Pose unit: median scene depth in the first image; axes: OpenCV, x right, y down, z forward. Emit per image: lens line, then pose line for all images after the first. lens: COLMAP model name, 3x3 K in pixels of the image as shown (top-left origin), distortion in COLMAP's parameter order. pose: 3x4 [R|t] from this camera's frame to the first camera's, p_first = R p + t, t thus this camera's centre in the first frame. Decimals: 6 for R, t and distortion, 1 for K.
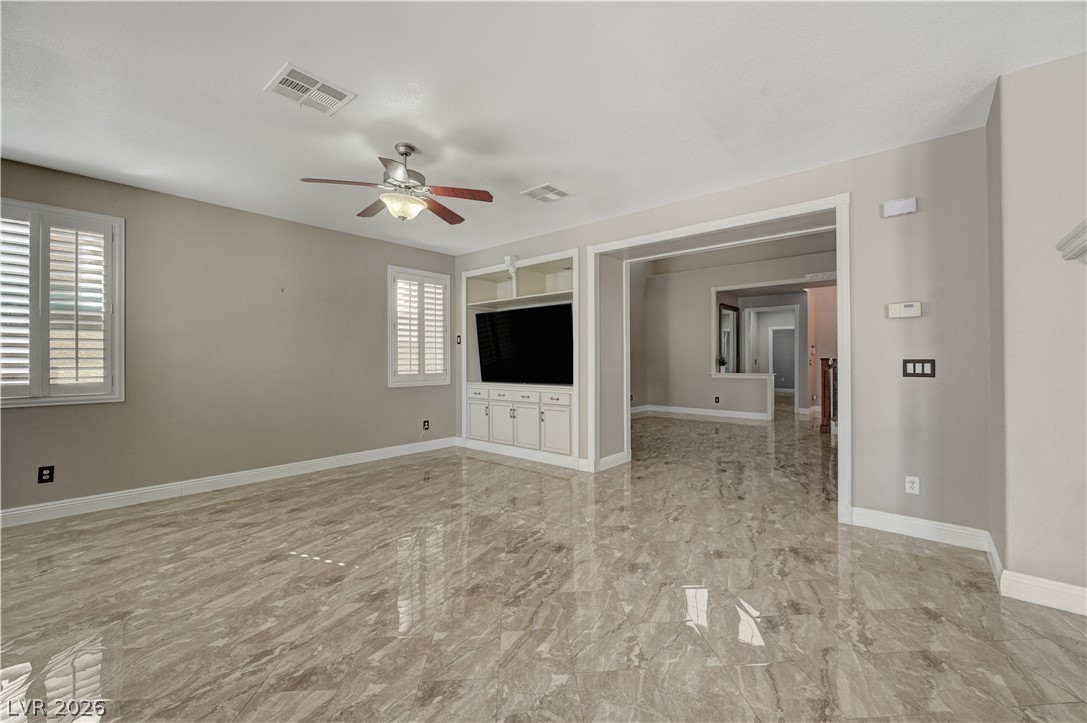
lens RADIAL K [[432.8, 0, 537.0], [0, 432.8, 362.6], [0, 0, 1]] dist [0.000724, -0.000020]
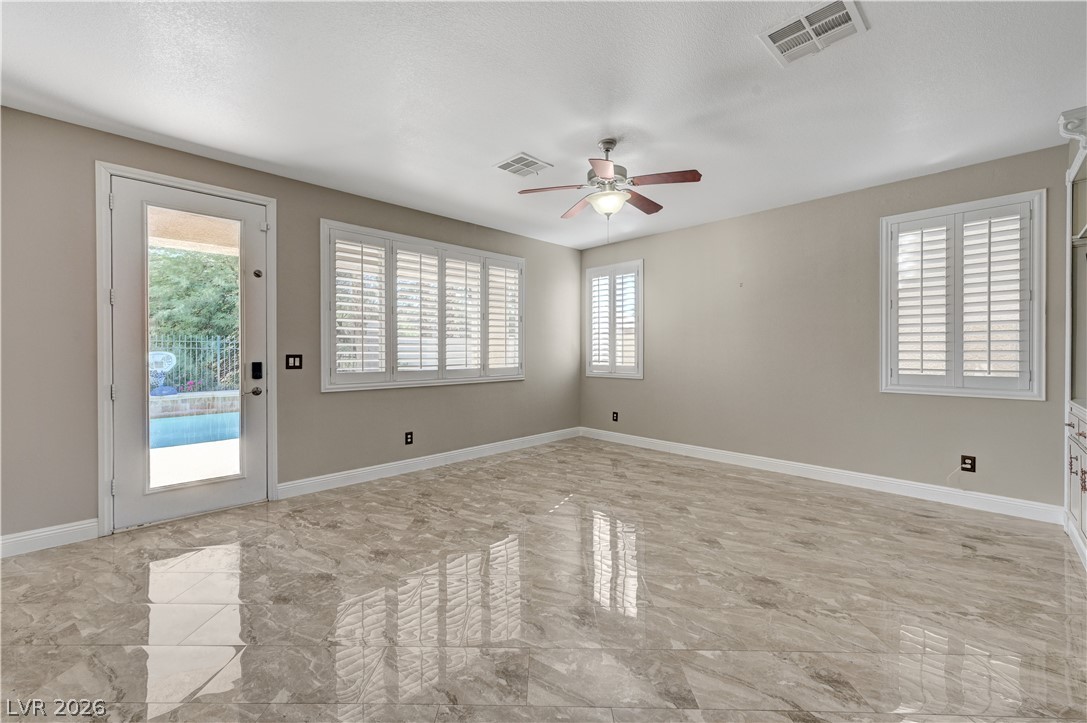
lens RADIAL K [[432.8, 0, 546.3], [0, 432.8, 351.9], [0, 0, 1]] dist [0.000724, -0.000020]
pose [[-0.056404, -0.000597, -0.998408, 0.706691], [-0.008718, 0.999962, -0.000106, -0.004465], [0.998370, 0.008698, -0.056407, 0.890912]]
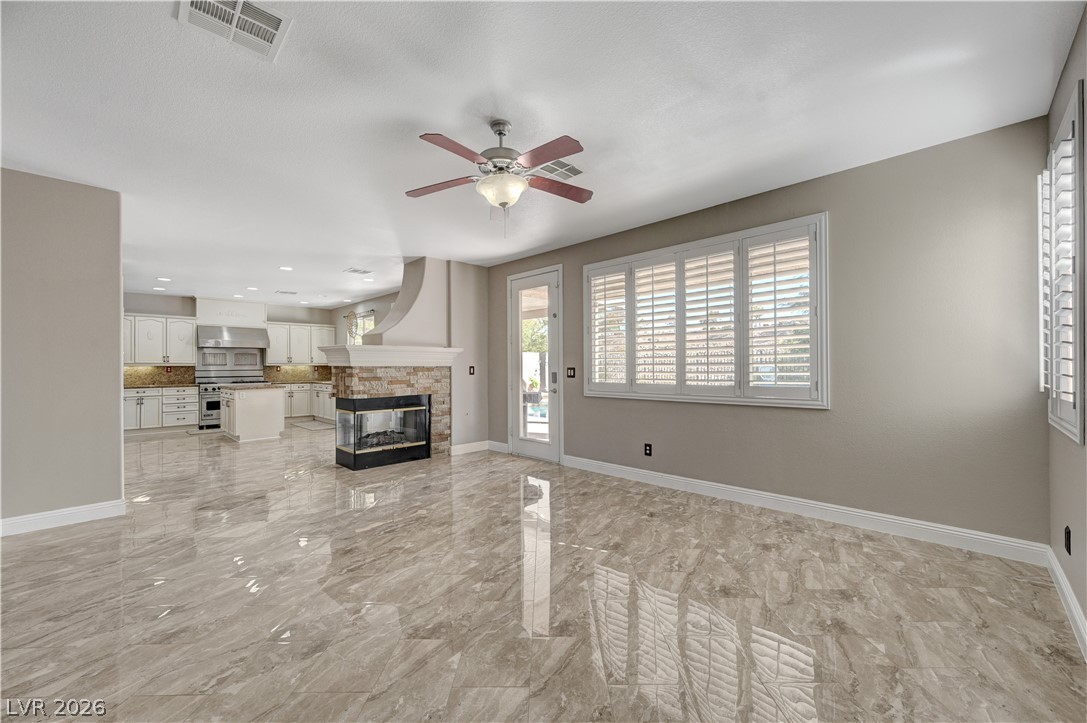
lens RADIAL K [[432.8, 0, 551.4], [0, 432.8, 363.3], [0, 0, 1]] dist [0.000724, -0.000020]
pose [[-0.999289, 0.008195, 0.036815, -0.429314], [0.008379, 0.999953, 0.004854, -0.016529], [-0.036773, 0.005160, -0.999310, 1.834325]]
